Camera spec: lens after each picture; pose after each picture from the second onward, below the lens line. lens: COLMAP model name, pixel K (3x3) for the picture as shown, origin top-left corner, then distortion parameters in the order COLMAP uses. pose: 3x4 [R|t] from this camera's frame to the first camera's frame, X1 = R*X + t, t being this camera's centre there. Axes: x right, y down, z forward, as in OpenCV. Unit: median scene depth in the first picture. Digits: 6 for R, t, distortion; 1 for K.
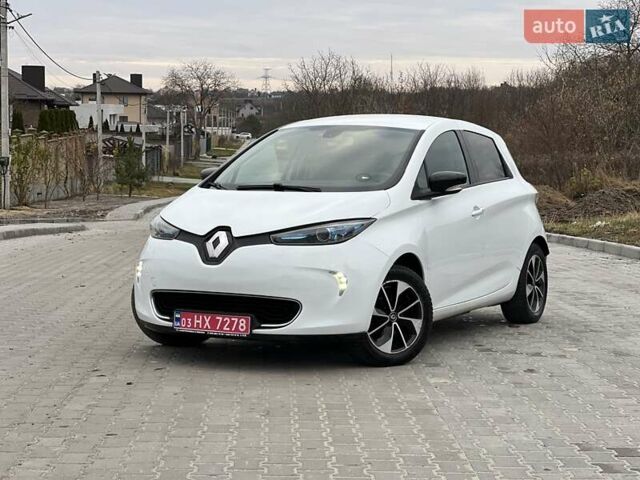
lens RADIAL K [[1397.8, 0, 319.7], [0, 1397.8, 219.4], [0, 0, 1]] dist [-0.020120, 3.334326]
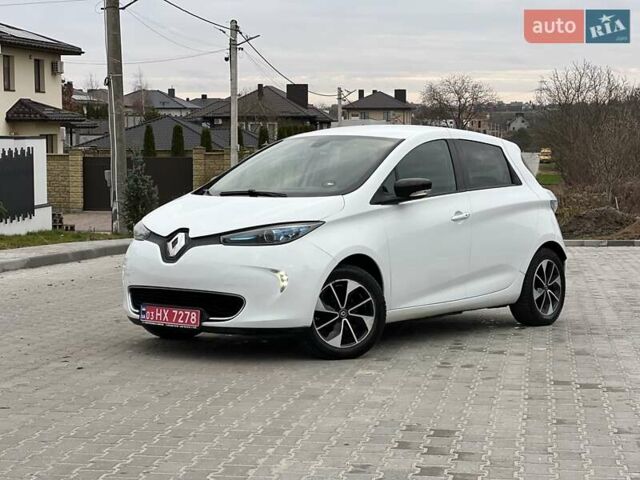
lens RADIAL K [[1397.8, 0, 319.7], [0, 1397.8, 219.4], [0, 0, 1]] dist [-0.020120, 3.334326]
pose [[0.981270, 0.001146, -0.192636, 0.243324], [-0.003096, 0.999947, -0.009817, 0.008338], [0.192615, 0.010229, 0.981221, -0.055796]]
